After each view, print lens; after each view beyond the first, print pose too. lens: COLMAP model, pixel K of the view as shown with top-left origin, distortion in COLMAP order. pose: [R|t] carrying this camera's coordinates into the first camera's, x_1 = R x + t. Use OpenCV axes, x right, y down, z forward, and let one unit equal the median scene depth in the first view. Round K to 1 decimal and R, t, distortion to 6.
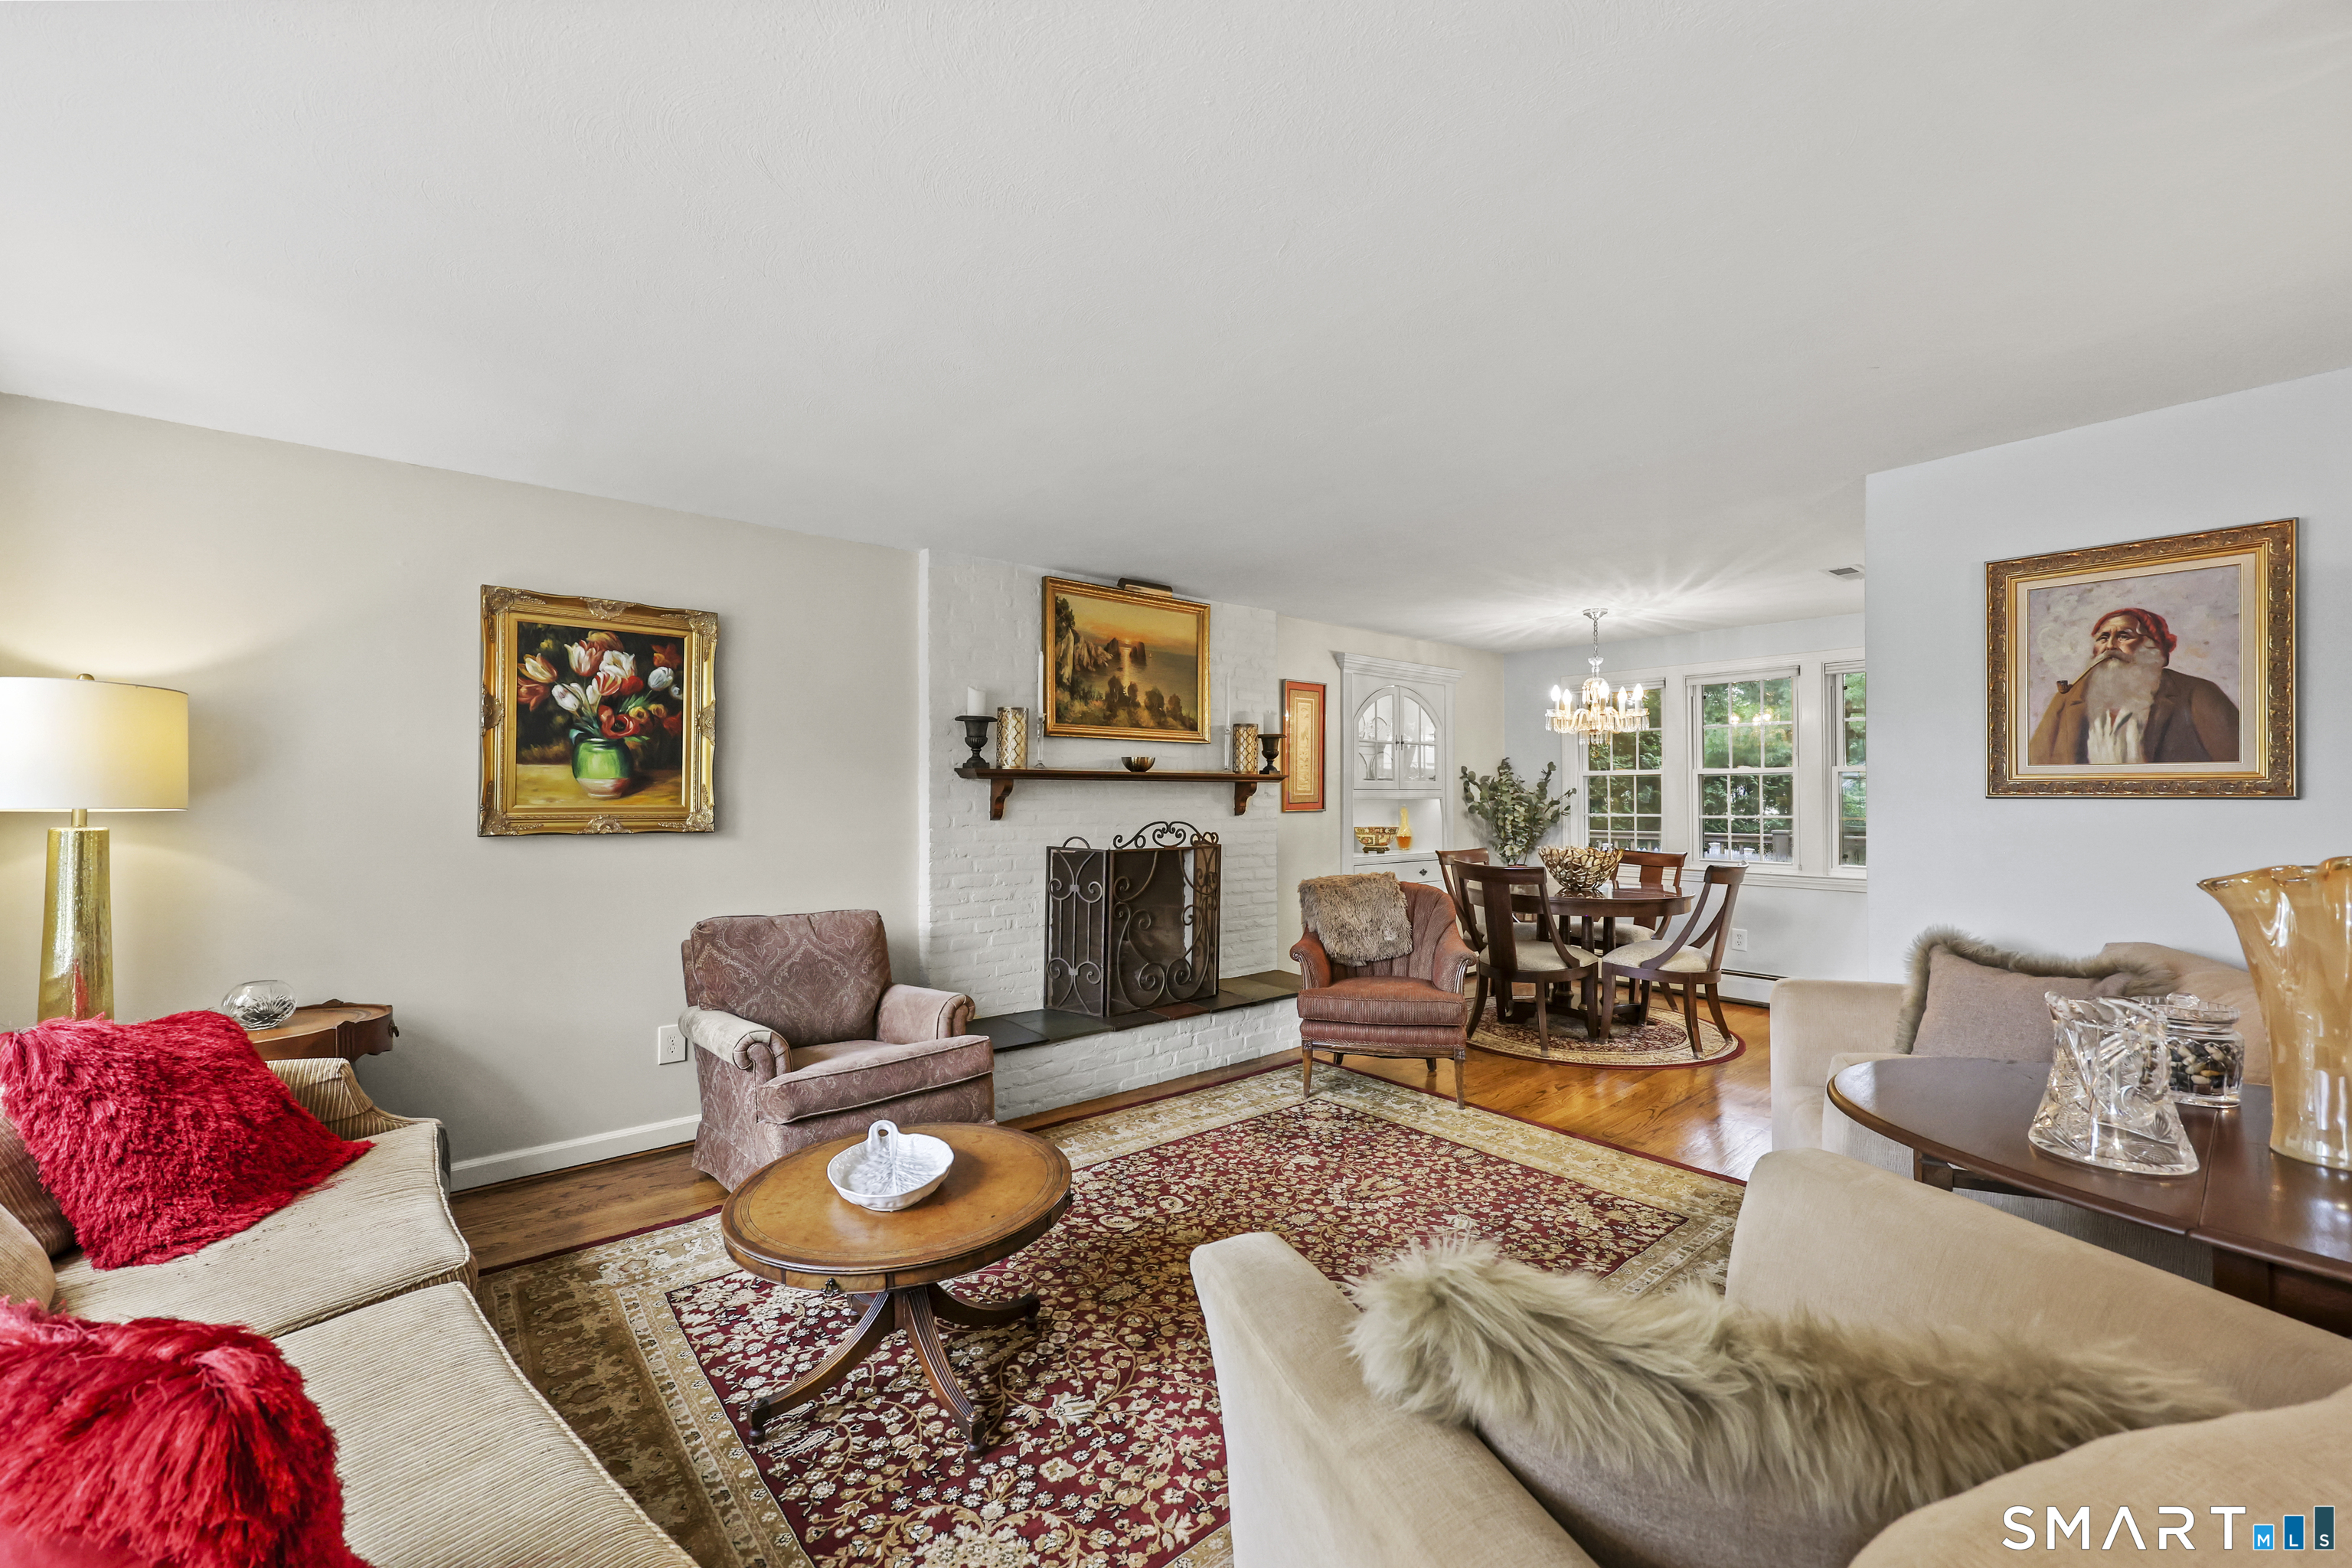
lens RADIAL K [[961.8, 0, 1163.1], [0, 961.8, 791.8], [0, 0, 1]] dist [0.000441, 0.000202]
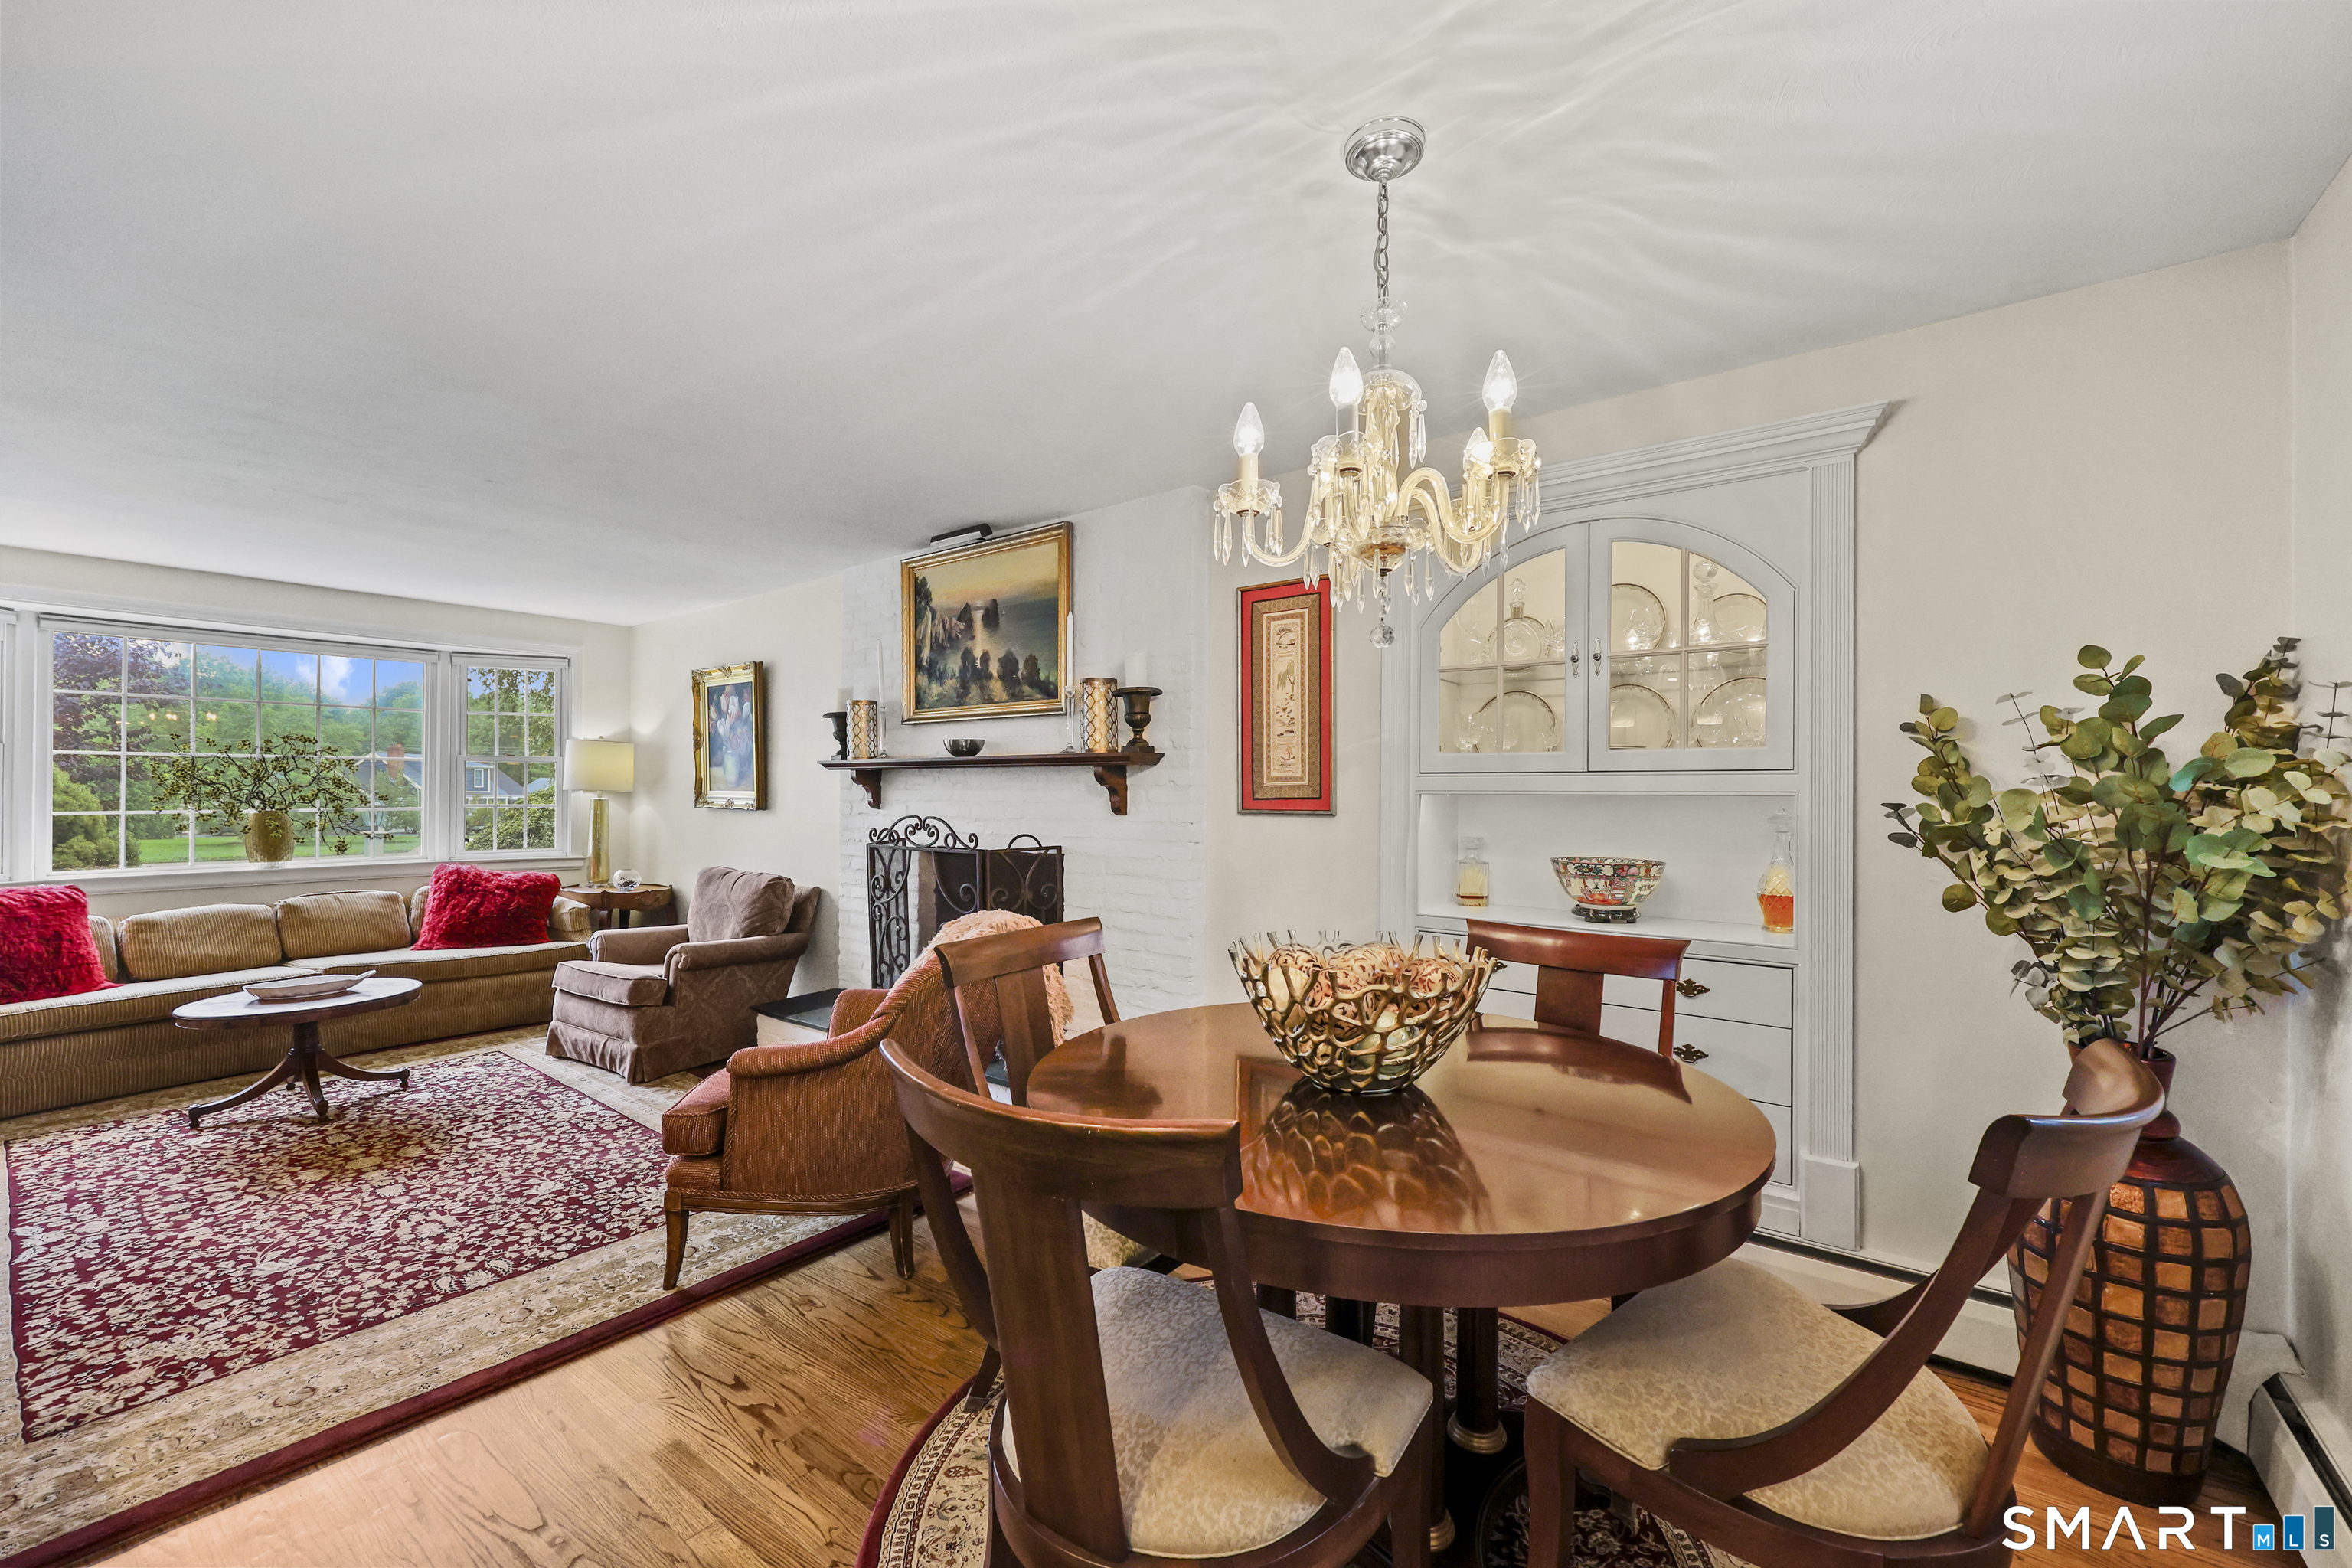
lens RADIAL K [[946.3, 0, 1178.7], [0, 946.3, 789.1], [0, 0, 1]] dist [-0.001952, 0.000442]
pose [[0.211495, -0.000098, -0.977379, 1.102460], [0.000502, 1.000000, 0.000008, 0.009893], [0.977379, -0.000492, 0.211495, 1.349608]]
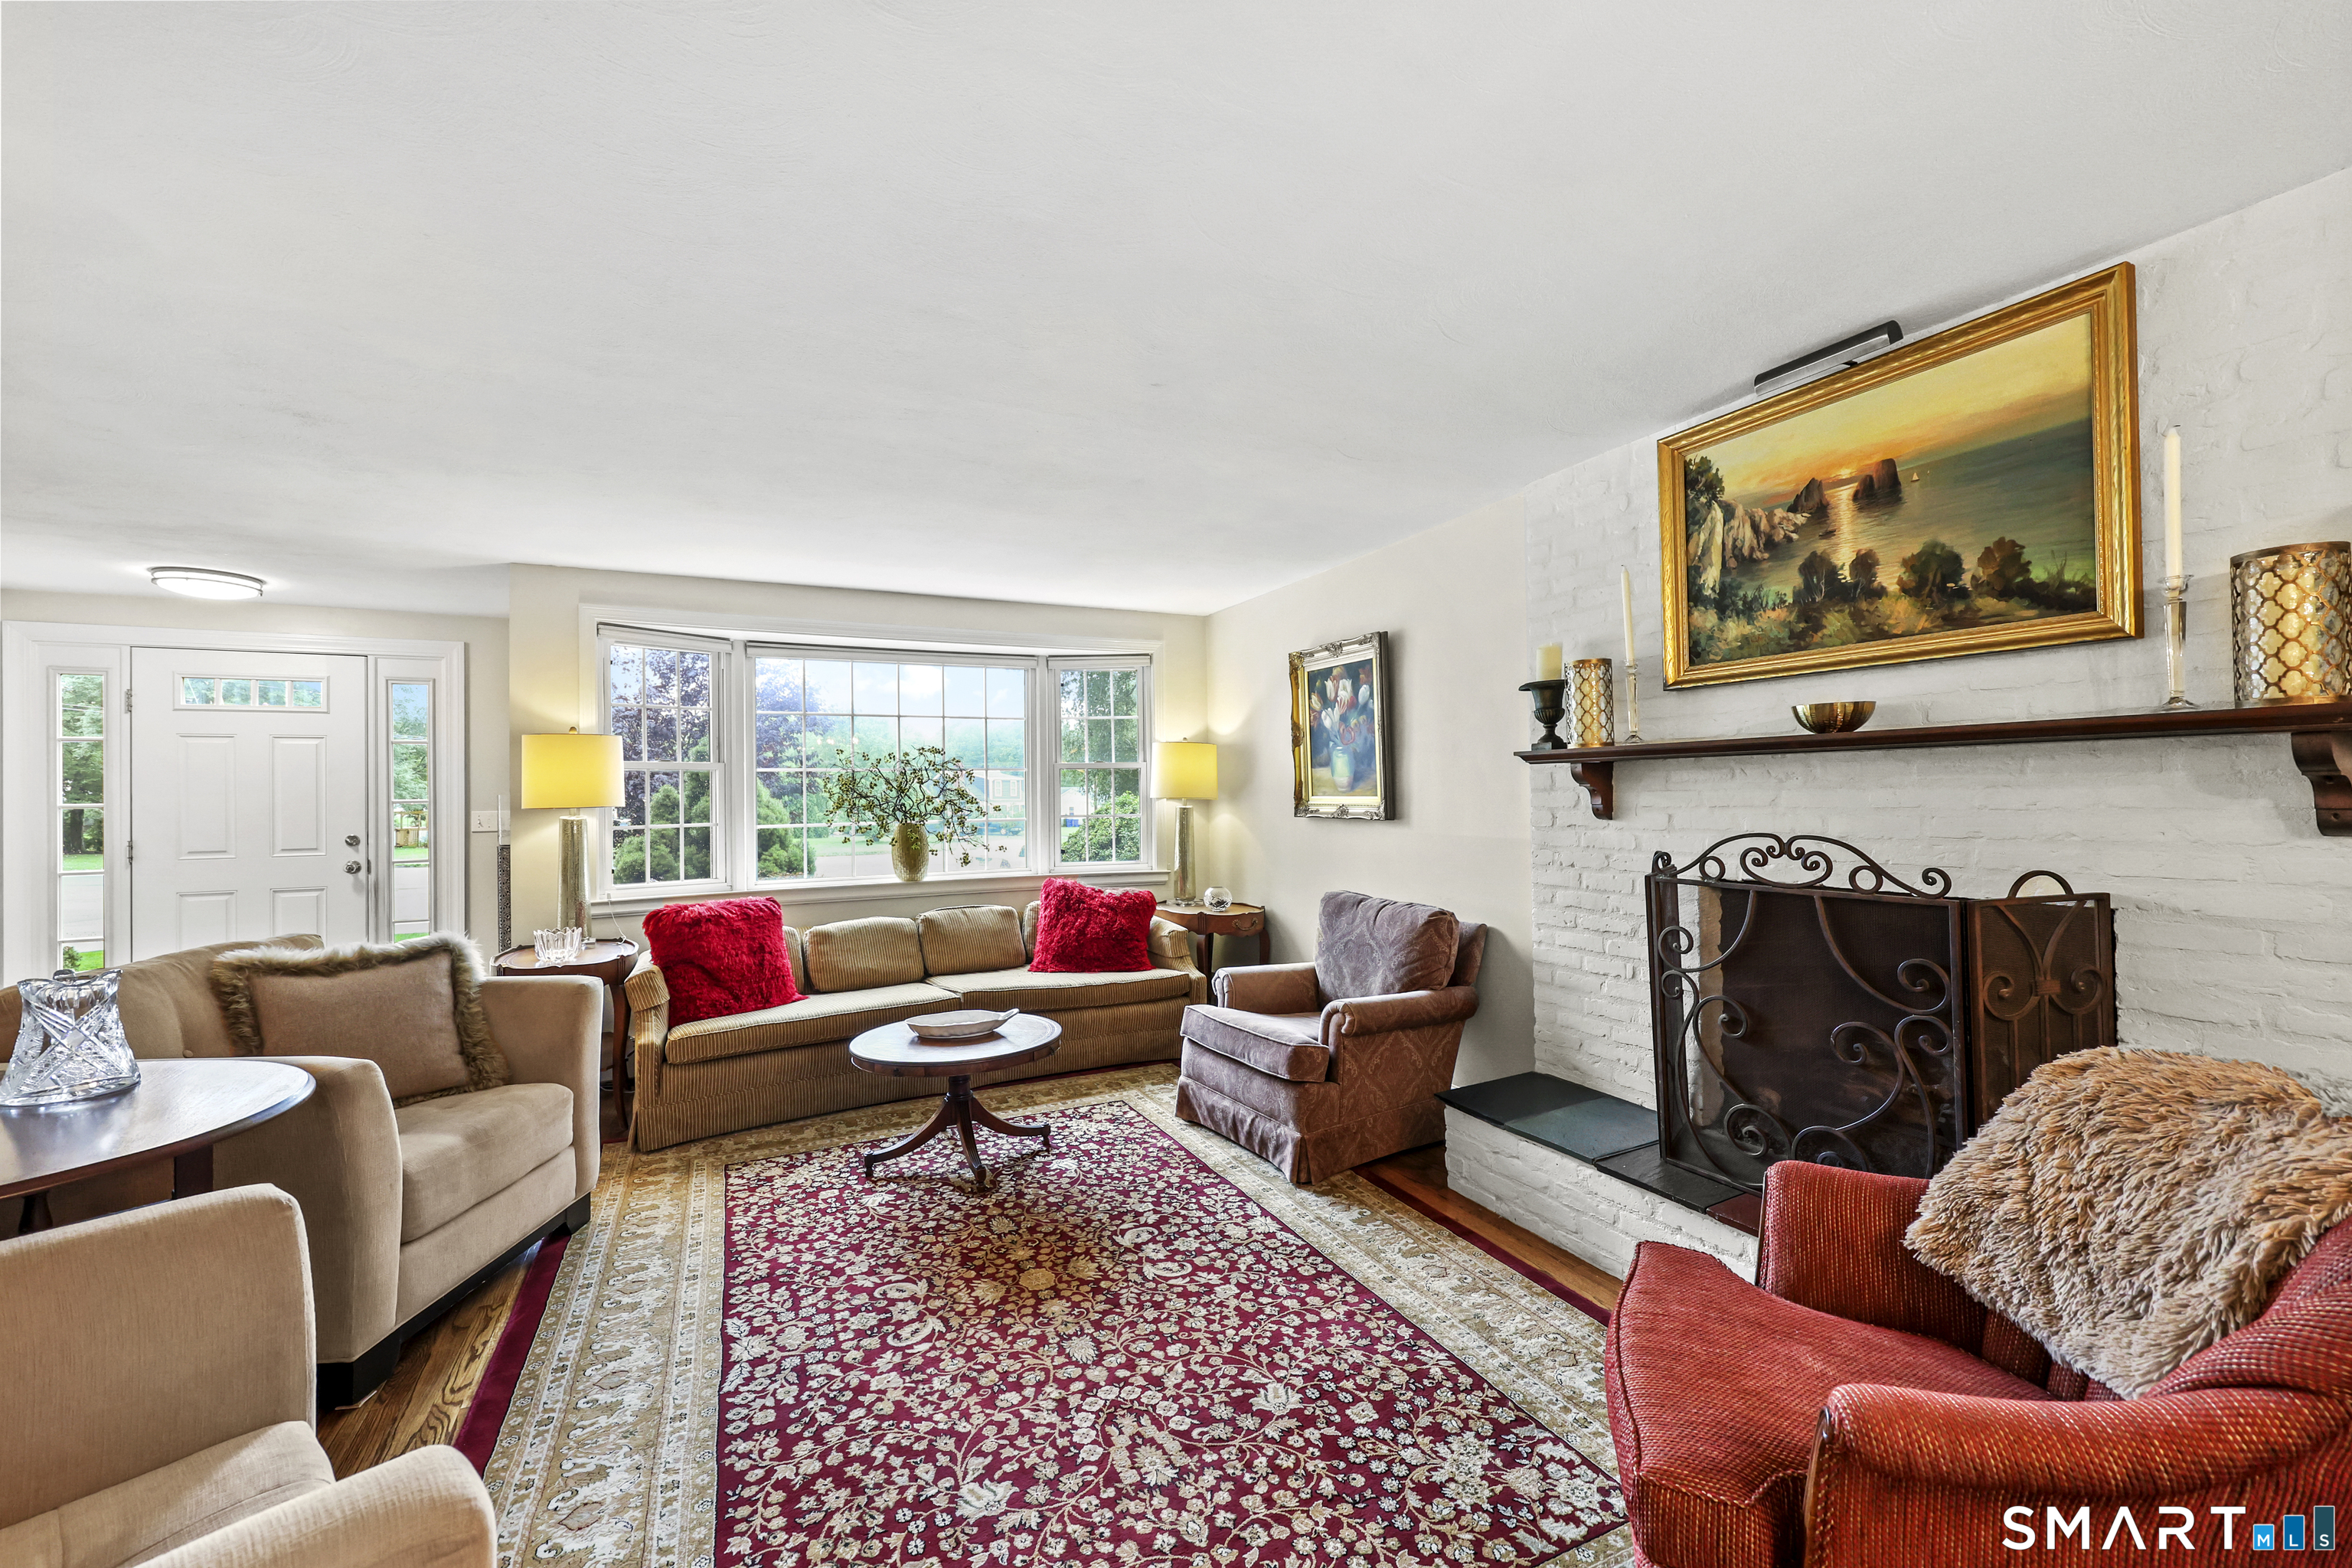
lens RADIAL K [[946.3, 0, 1178.7], [0, 946.3, 789.1], [0, 0, 1]] dist [-0.001952, 0.000442]
pose [[-0.244993, -0.000855, -0.969525, 0.710748], [0.018154, 0.999820, -0.005469, 0.006037], [0.969355, -0.018940, -0.244933, 1.058780]]
